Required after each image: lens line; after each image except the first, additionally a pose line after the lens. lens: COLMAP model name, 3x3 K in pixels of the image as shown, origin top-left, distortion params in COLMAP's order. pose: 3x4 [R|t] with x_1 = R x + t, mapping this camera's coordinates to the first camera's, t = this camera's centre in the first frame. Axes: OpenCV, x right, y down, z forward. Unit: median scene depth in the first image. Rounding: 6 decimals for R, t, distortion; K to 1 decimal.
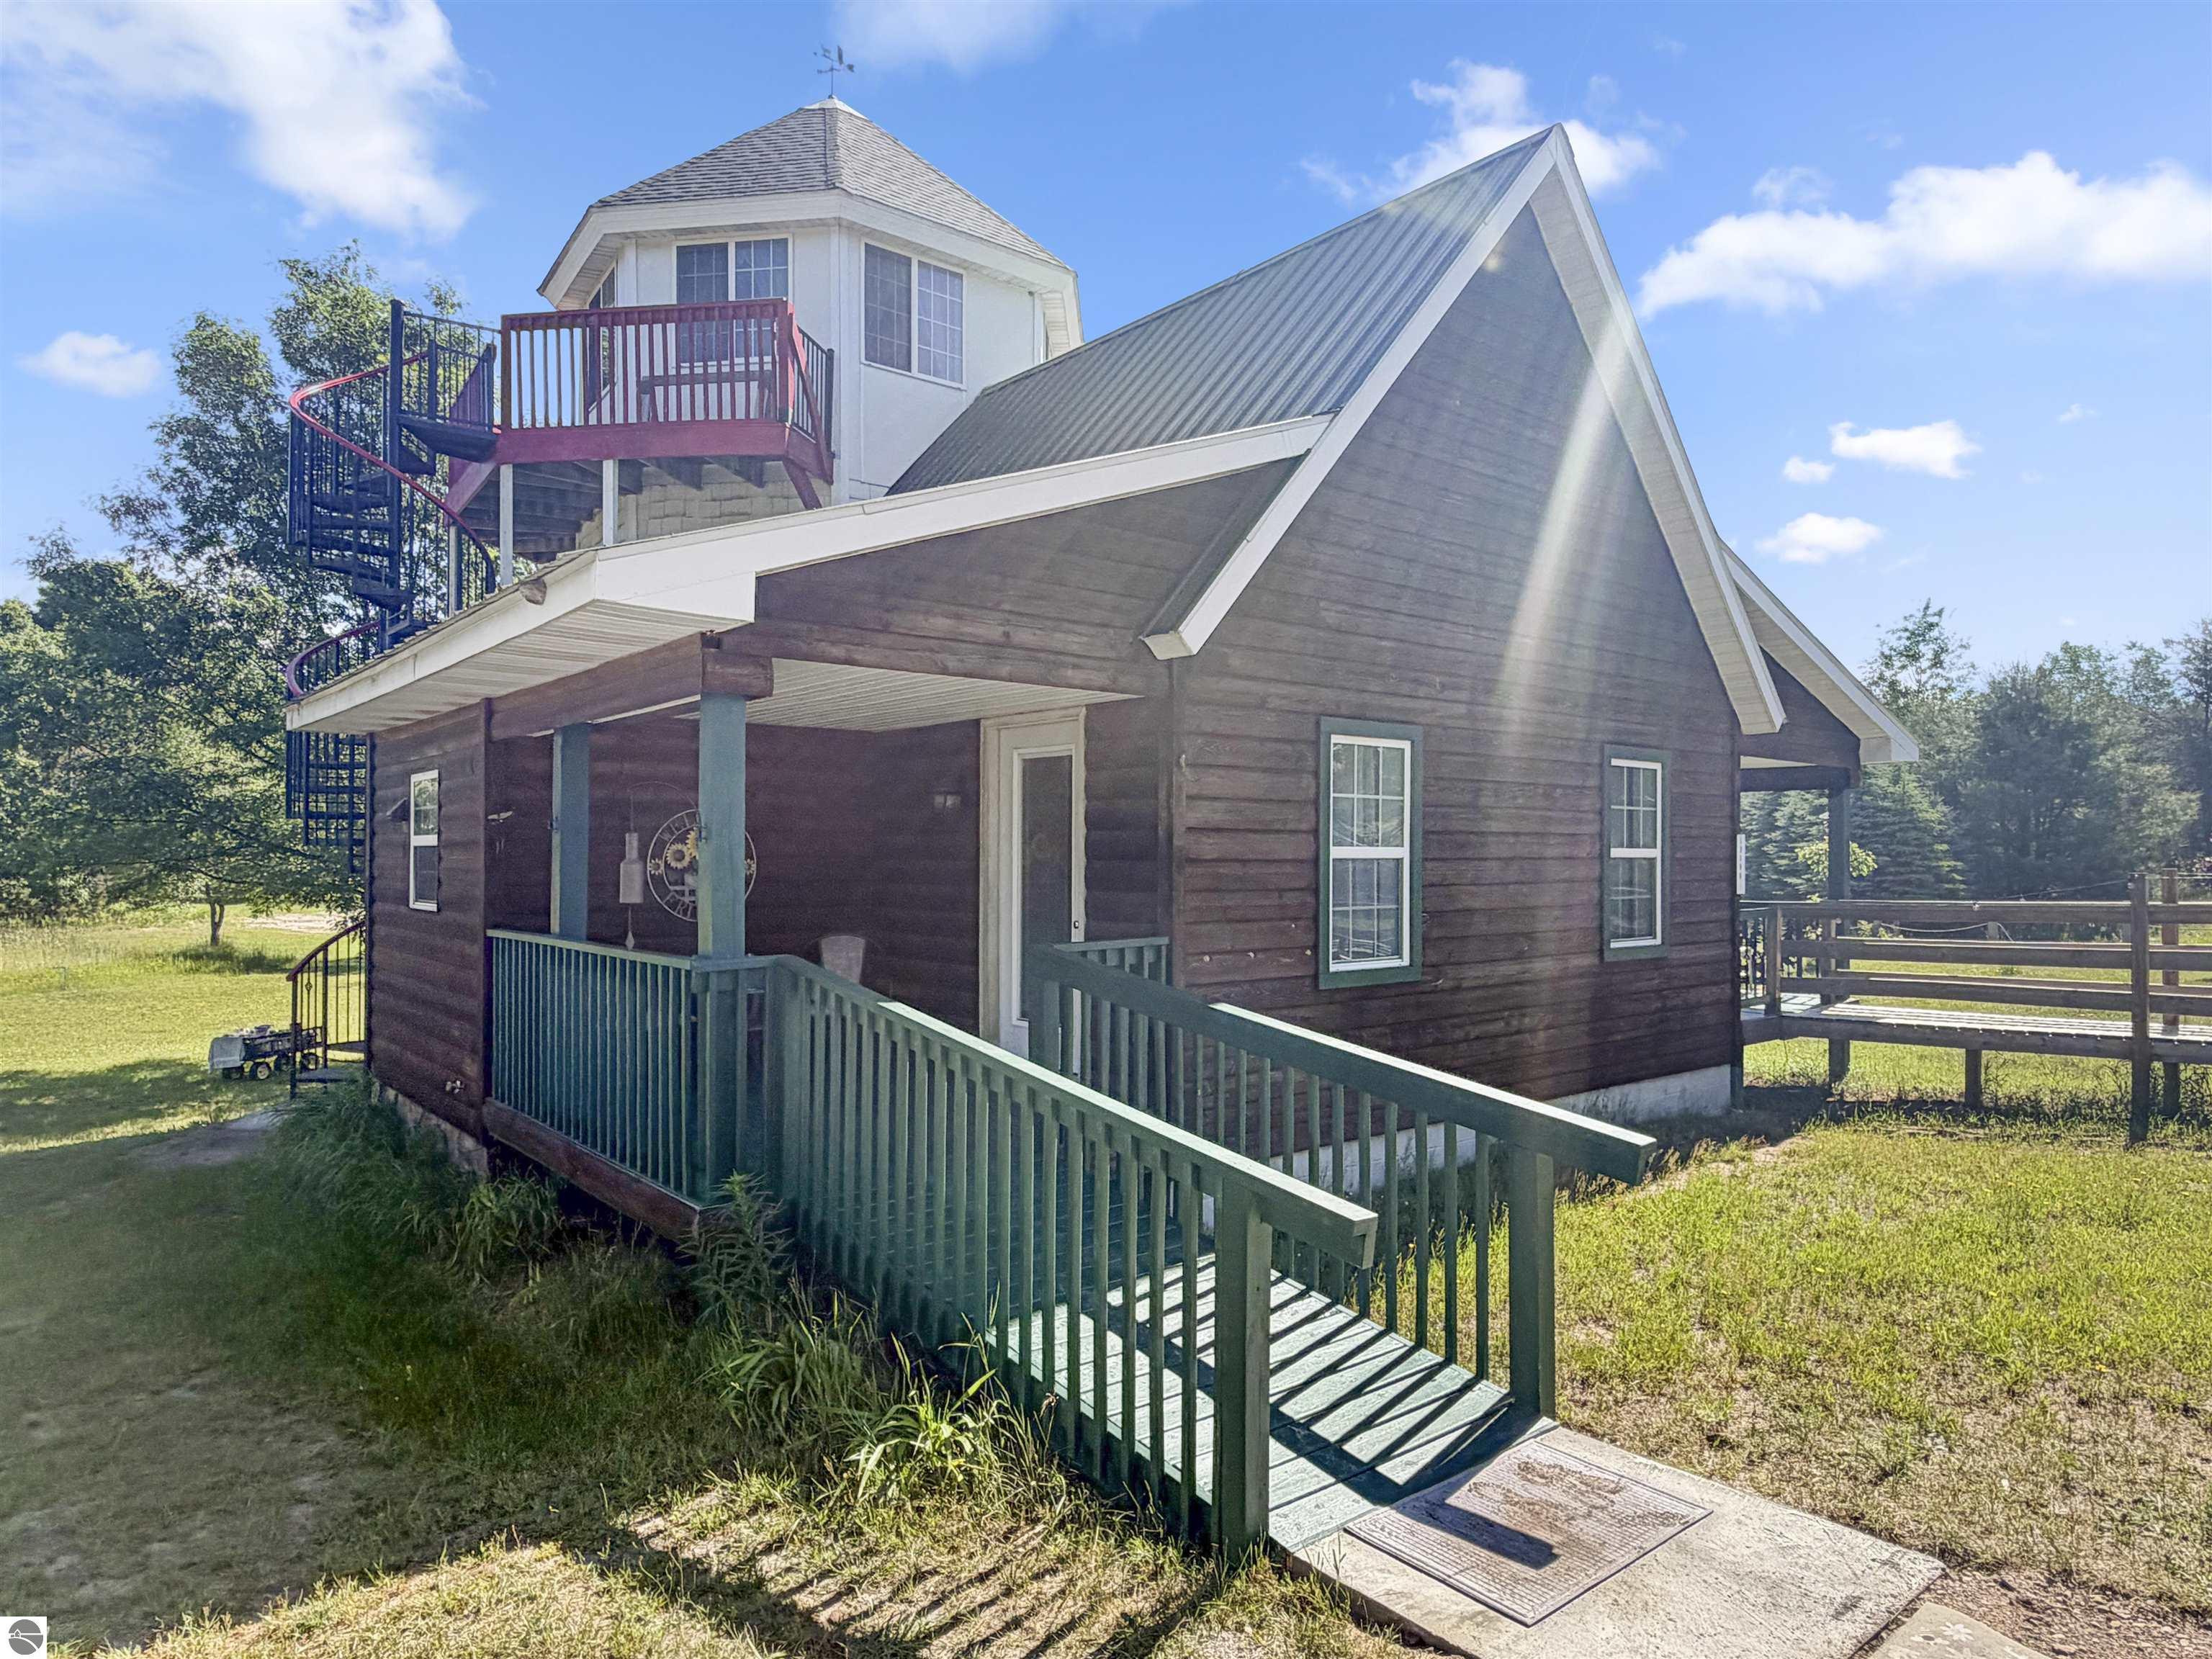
lens RADIAL K [[1333.0, 0, 1109.4], [0, 1333.0, 864.4], [0, 0, 1]] dist [0.000761, 0.000484]
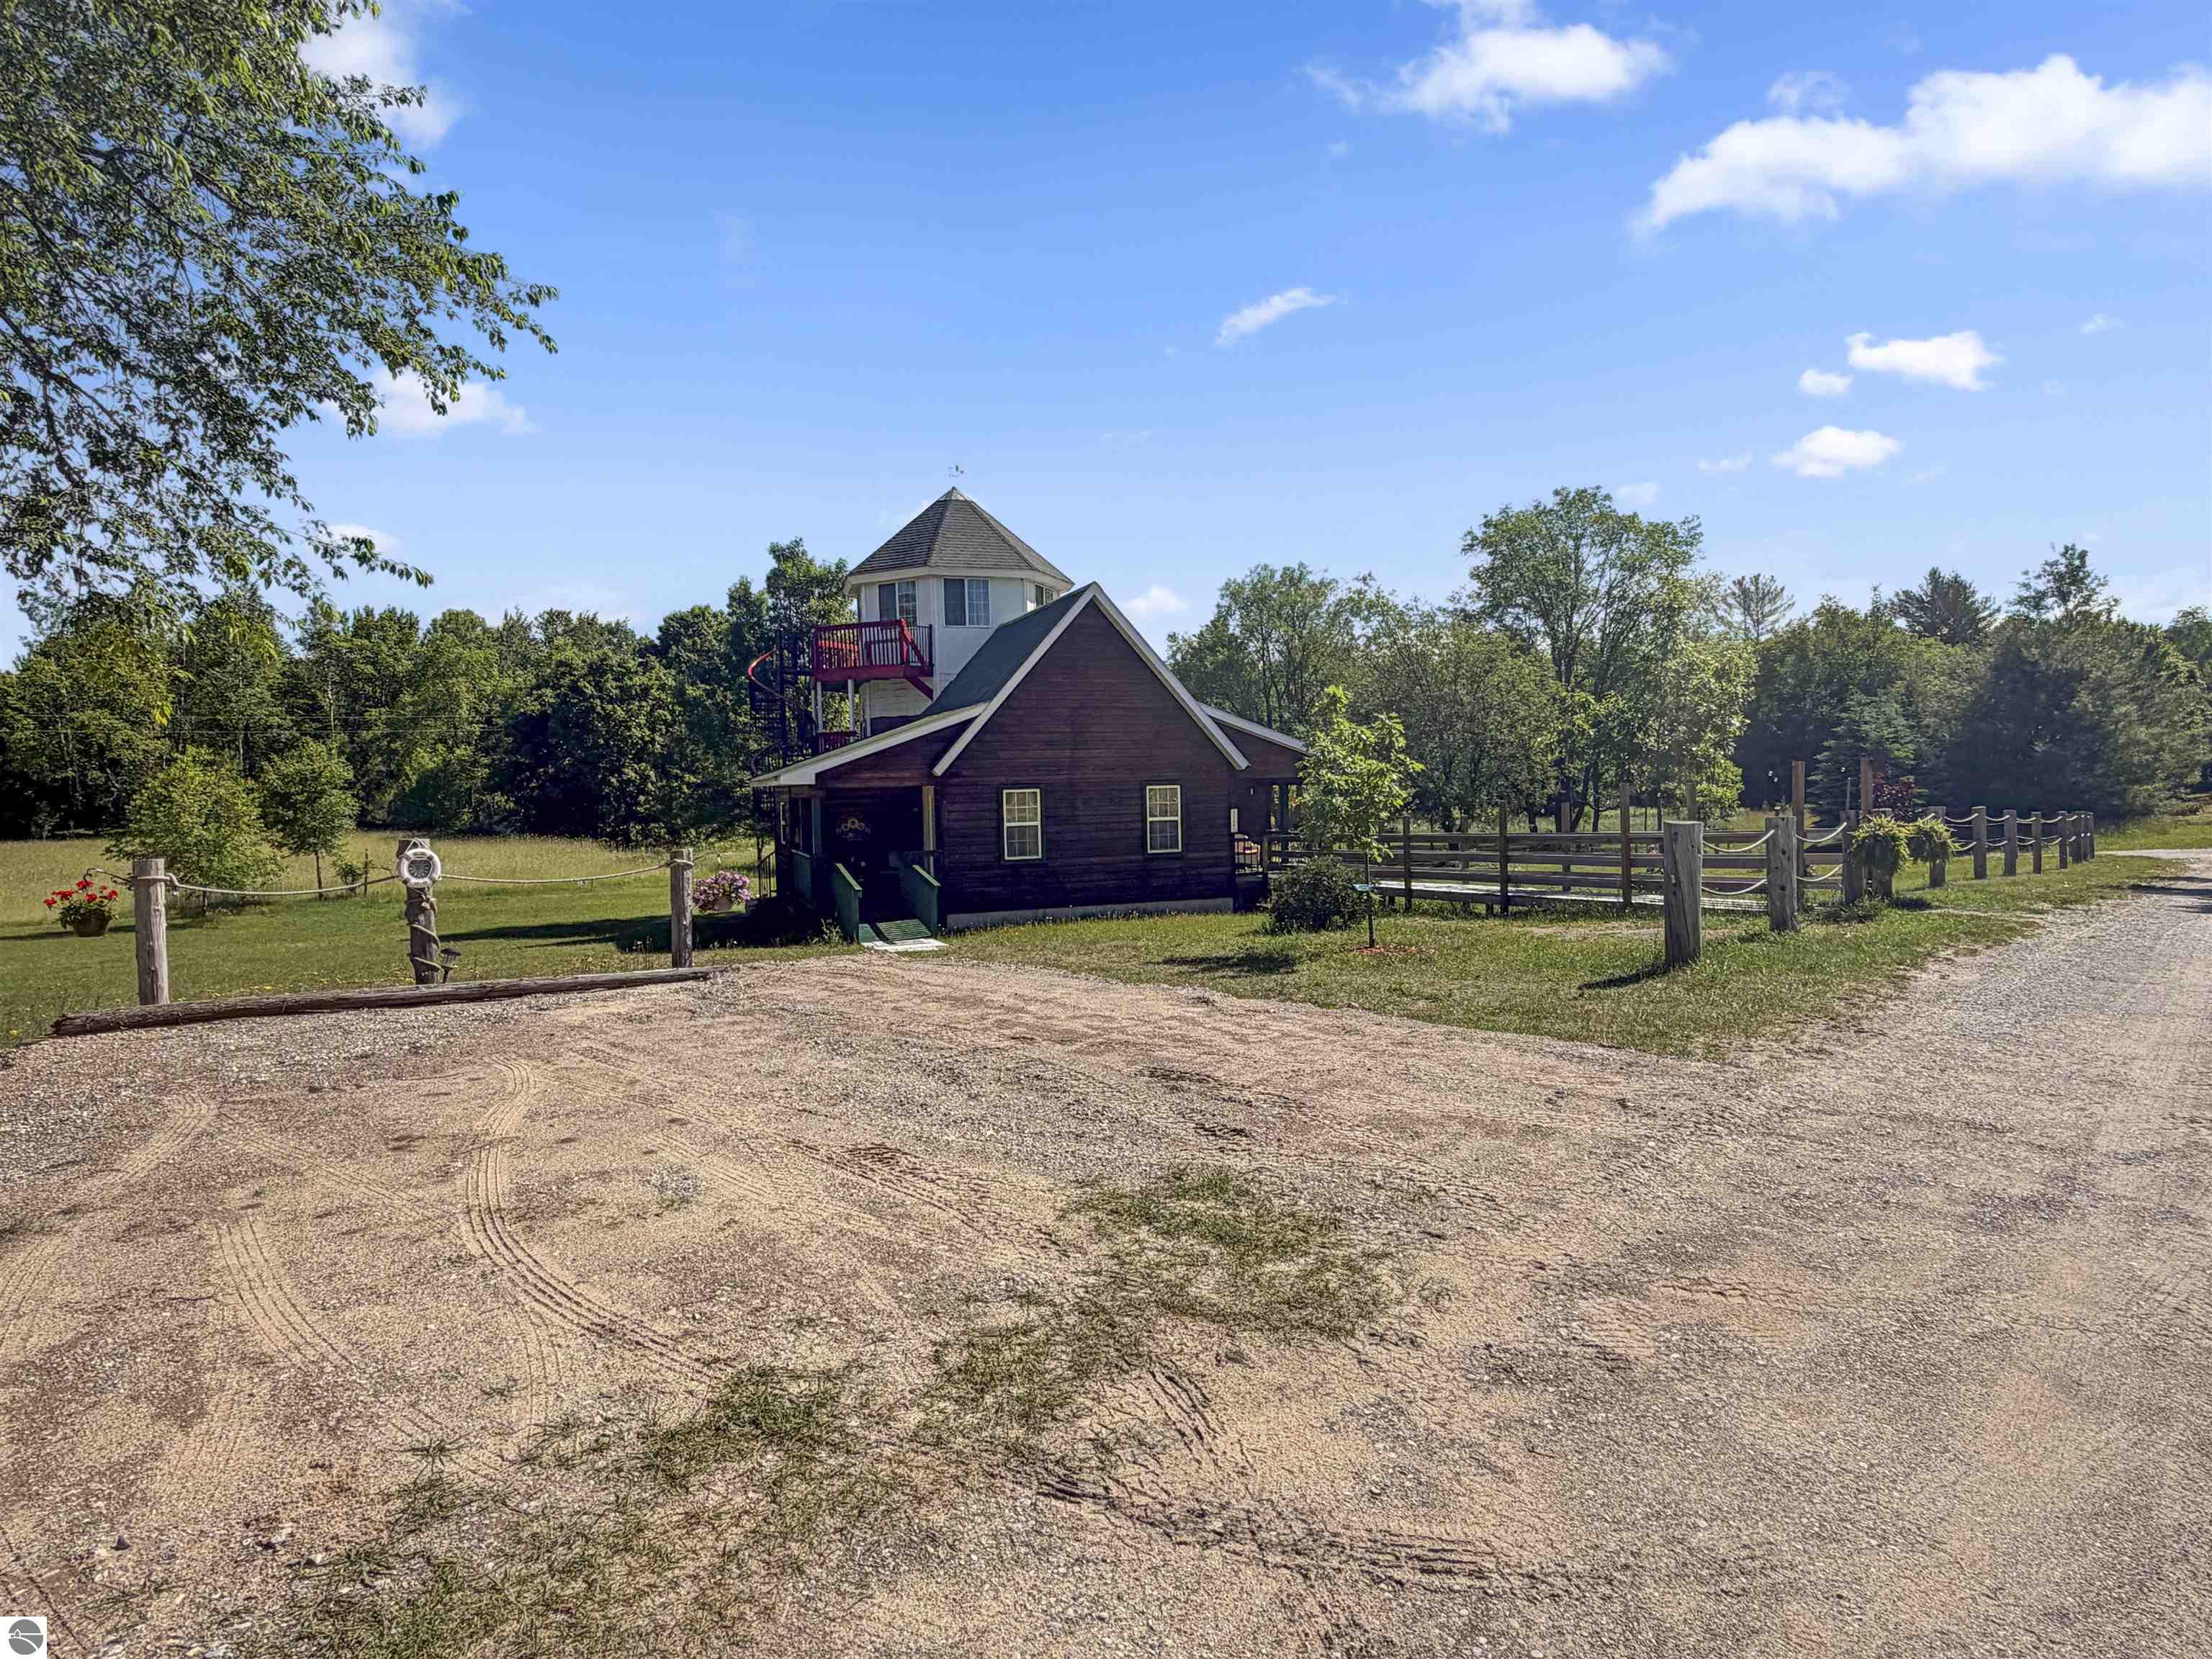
lens RADIAL K [[1252.5, 0, 1106.0], [0, 1252.5, 829.5], [0, 0, 1]] dist [-0.001181, 0.000041]
pose [[0.944464, -0.011999, -0.328395, 1.262244], [0.022211, 0.999379, 0.027361, -0.067564], [0.327863, -0.033135, 0.944144, -1.670252]]
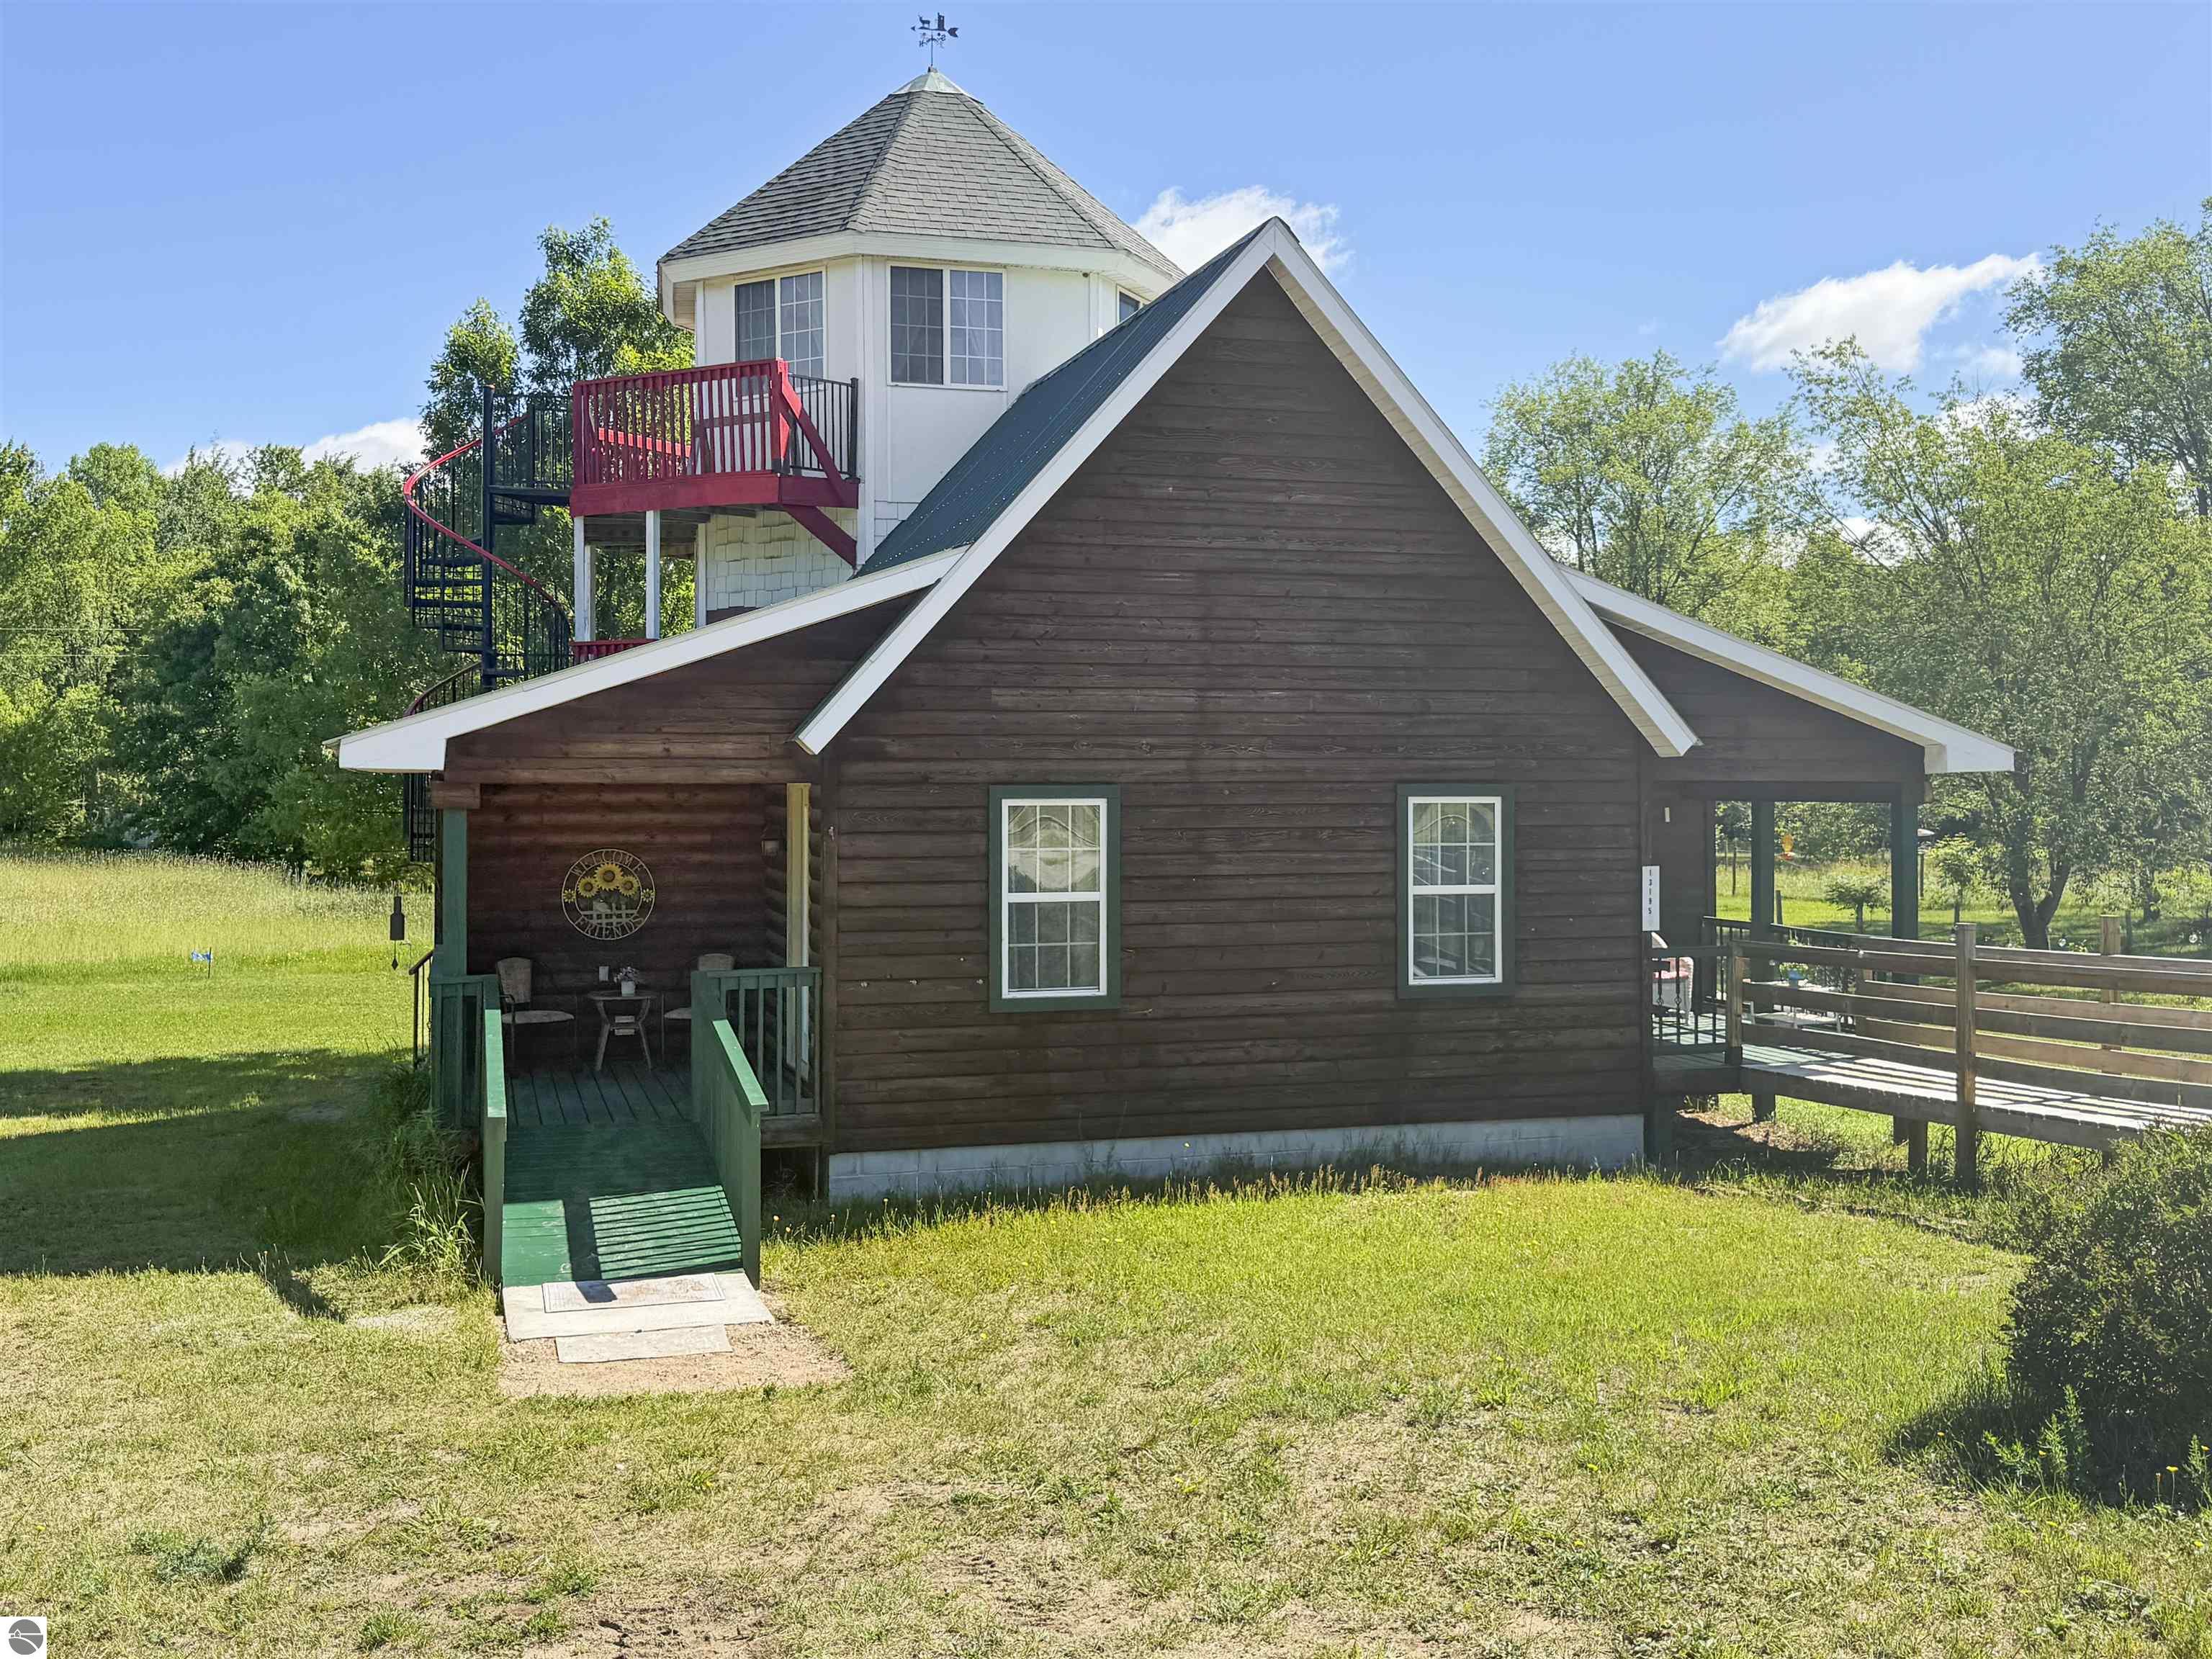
lens RADIAL K [[2103.0, 0, 1106.0], [0, 2103.0, 829.5], [0, 0, 1]] dist [0.047408, -0.003032]
pose [[0.919242, 0.006602, -0.393639, 0.859953], [-0.000664, 0.999884, 0.015221, -0.086094], [0.393694, -0.013730, 0.919139, -0.604359]]
